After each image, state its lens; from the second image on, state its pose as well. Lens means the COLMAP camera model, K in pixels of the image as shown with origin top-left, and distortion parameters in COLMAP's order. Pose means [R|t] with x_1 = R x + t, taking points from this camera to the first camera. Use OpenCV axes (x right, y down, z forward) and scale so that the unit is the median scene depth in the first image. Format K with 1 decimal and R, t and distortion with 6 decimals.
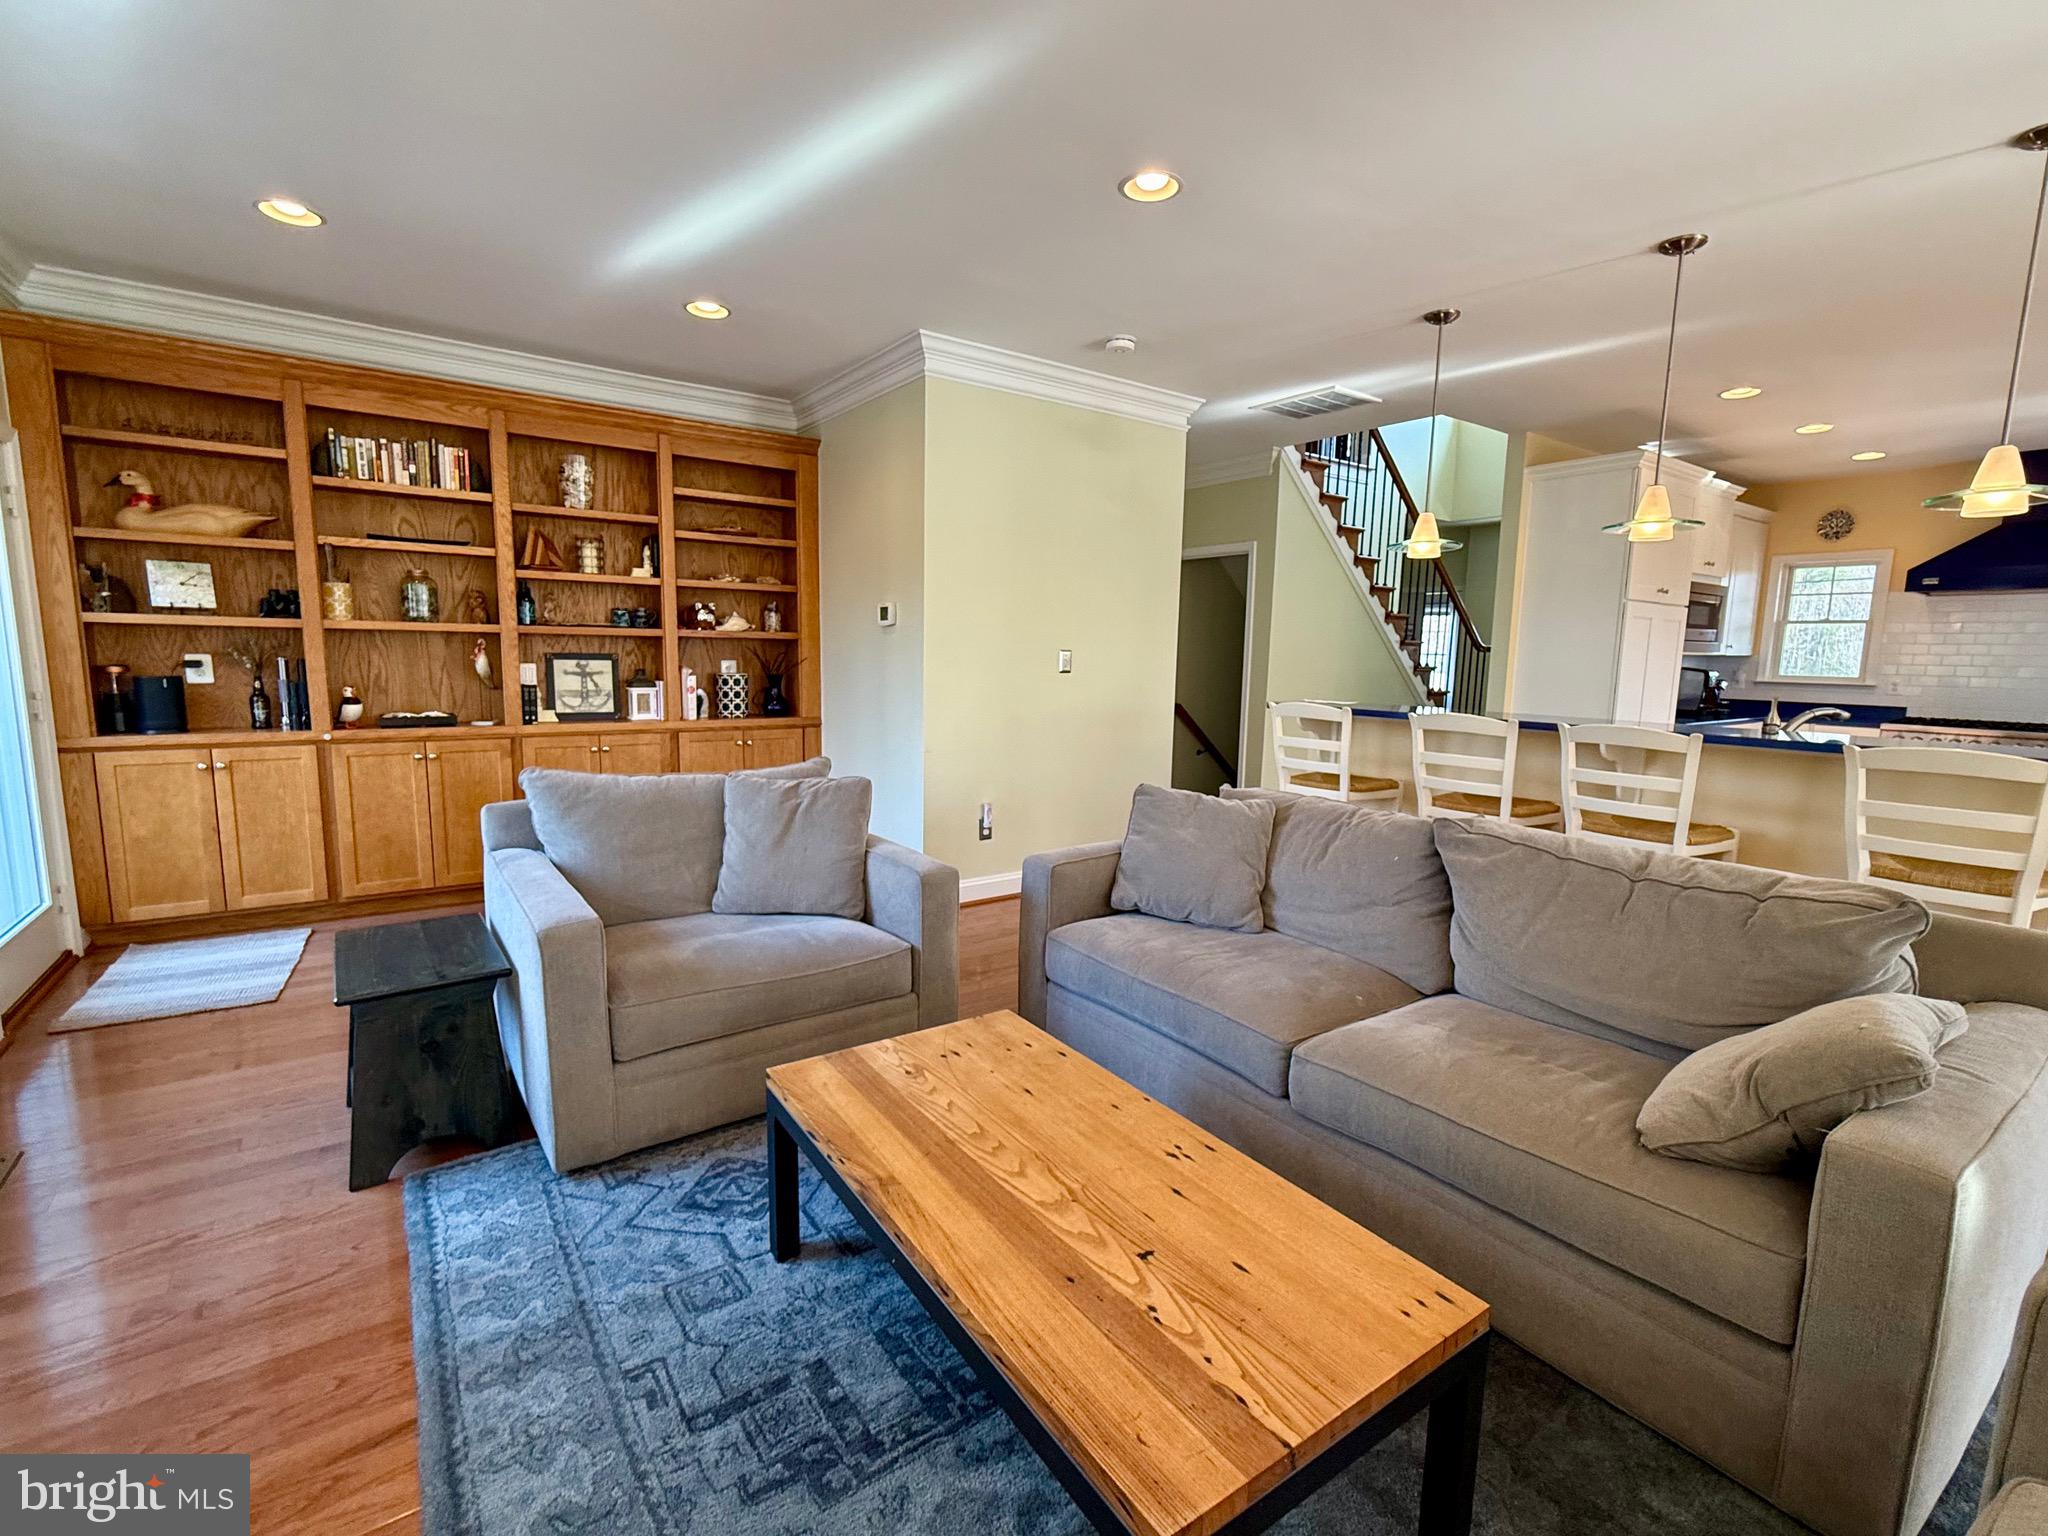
lens RADIAL K [[906.9, 0, 1021.1], [0, 906.9, 771.9], [0, 0, 1]] dist [-0.000298, -0.000076]
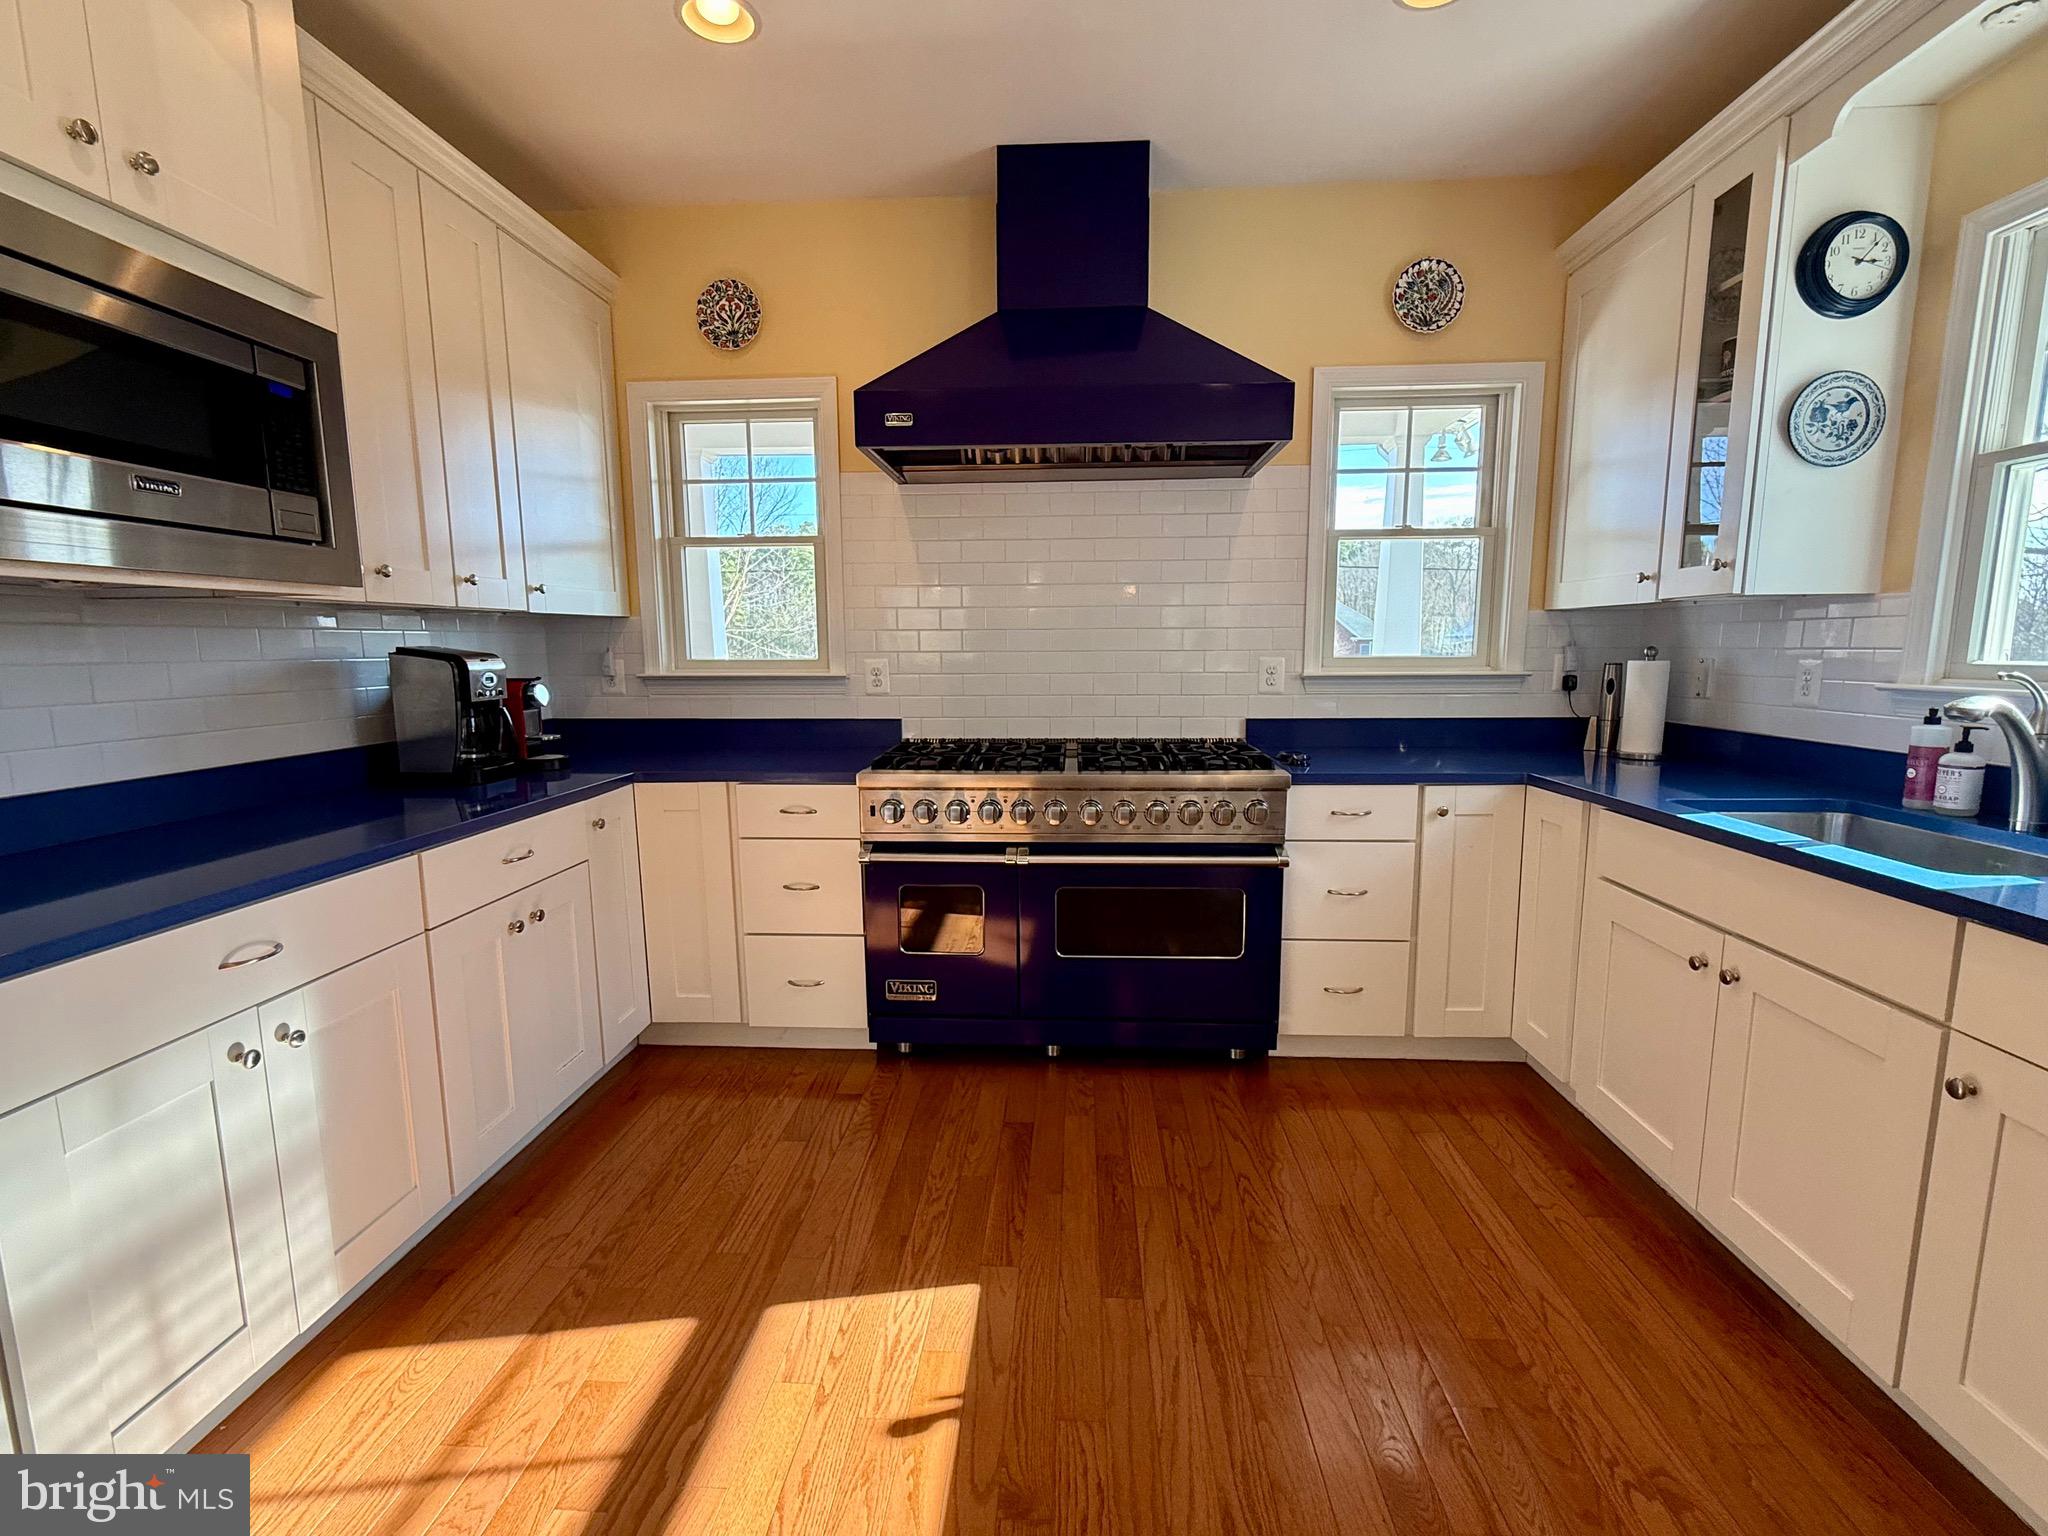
lens RADIAL K [[904.2, 0, 1024.3], [0, 904.2, 772.4], [0, 0, 1]] dist [-0.001798, 0.000052]
pose [[0.627469, -0.129138, 0.767858, 1.154454], [0.121294, 0.990323, 0.067435, -0.120846], [-0.769136, 0.050824, 0.637061, 1.152350]]
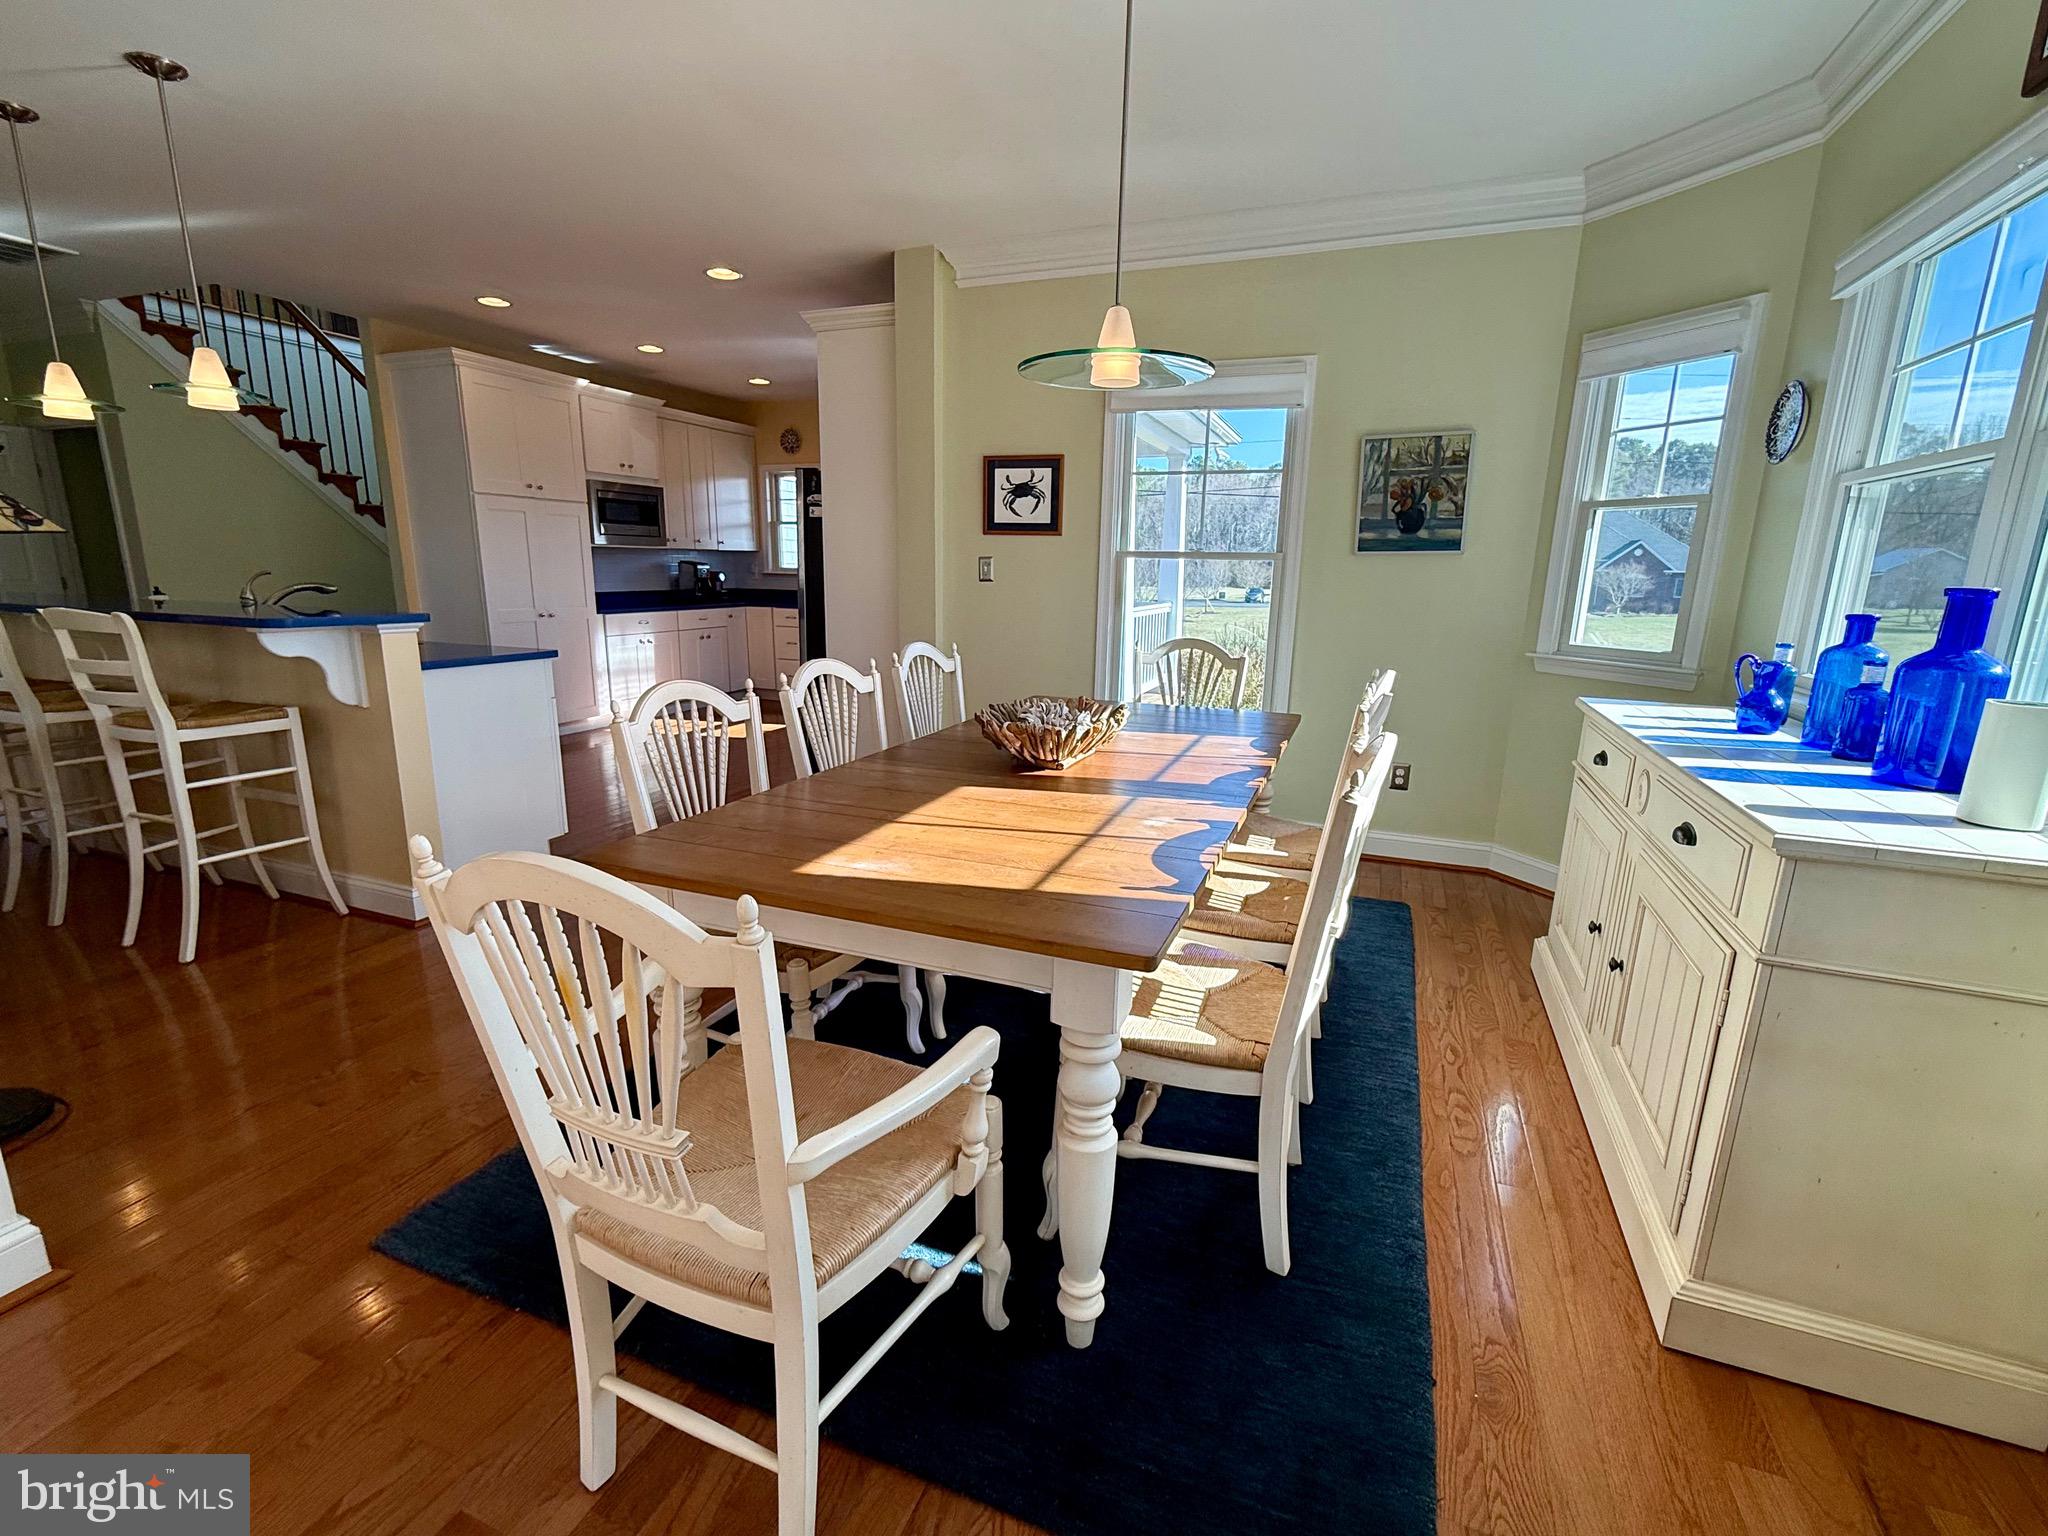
lens RADIAL K [[909.8, 0, 1024.0], [0, 909.8, 768.0], [0, 0, 1]] dist [0.000052, -0.000558]
pose [[0.837462, -0.121492, 0.532820, 0.848622], [0.070143, 0.990808, 0.115672, 0.077505], [-0.541976, -0.059497, 0.838285, -0.394525]]
